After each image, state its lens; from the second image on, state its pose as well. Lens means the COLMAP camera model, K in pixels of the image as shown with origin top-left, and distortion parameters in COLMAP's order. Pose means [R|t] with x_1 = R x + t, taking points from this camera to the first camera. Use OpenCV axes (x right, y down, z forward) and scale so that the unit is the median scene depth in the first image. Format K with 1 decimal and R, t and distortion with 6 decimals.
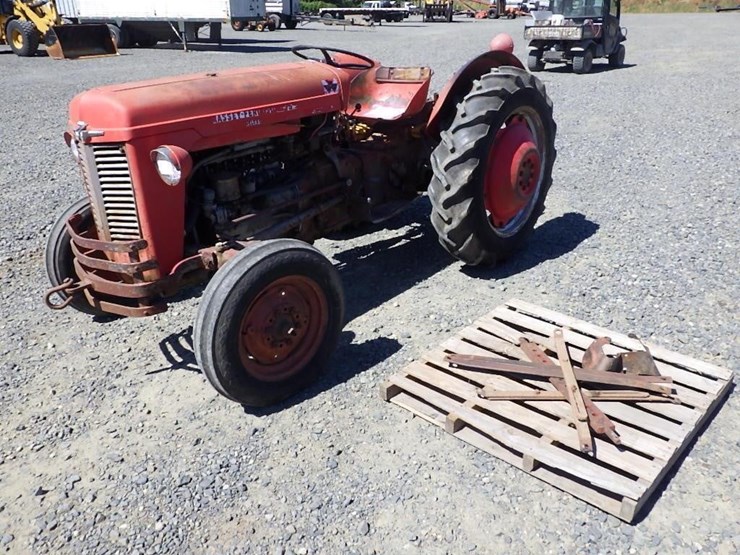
lens RADIAL K [[603.7, 0, 360.0], [0, 603.7, 275.9], [0, 0, 1]] dist [0.002243, -0.008119]
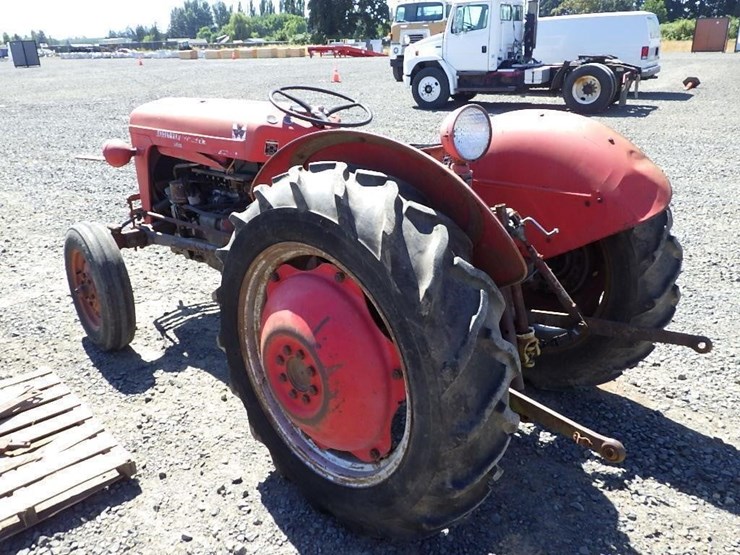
lens RADIAL K [[603.7, 0, 360.0], [0, 603.7, 275.9], [0, 0, 1]] dist [0.002243, -0.008119]
pose [[-0.065824, 0.373525, -0.925282, 0.174037], [-0.380682, 0.847756, 0.369310, -0.108959], [0.922360, 0.376548, 0.086392, 0.239252]]
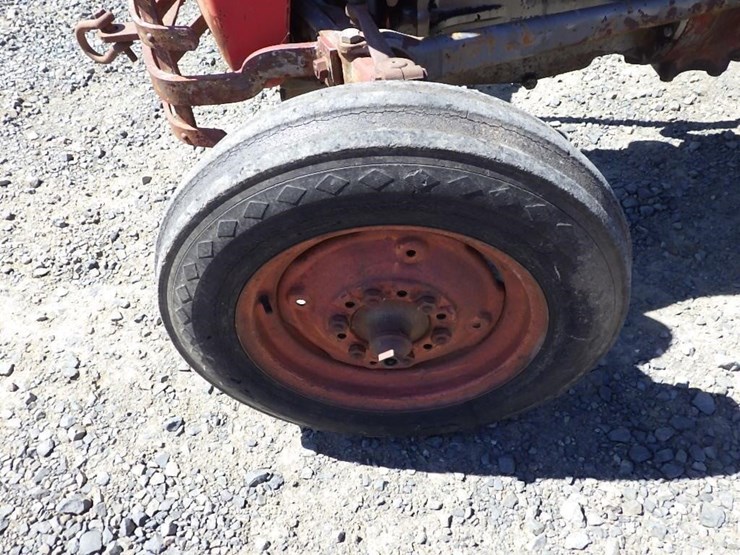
lens RADIAL K [[603.7, 0, 360.0], [0, 603.7, 275.9], [0, 0, 1]] dist [0.002243, -0.008119]
pose [[0.699226, 0.522014, -0.488451, 0.004074], [-0.240153, 0.815052, 0.527273, -0.021892], [0.673357, -0.251380, 0.695268, 0.124515]]
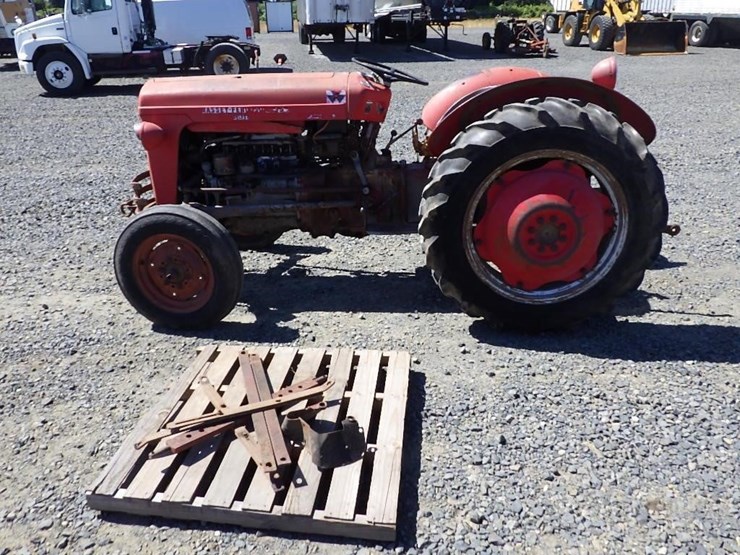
lens RADIAL K [[603.7, 0, 360.0], [0, 603.7, 275.9], [0, 0, 1]] dist [0.002243, -0.008119]
pose [[0.596777, 0.322611, -0.734697, 0.179555], [-0.315843, 0.936145, 0.154516, -0.039723], [0.737631, 0.139838, 0.660565, 0.073812]]
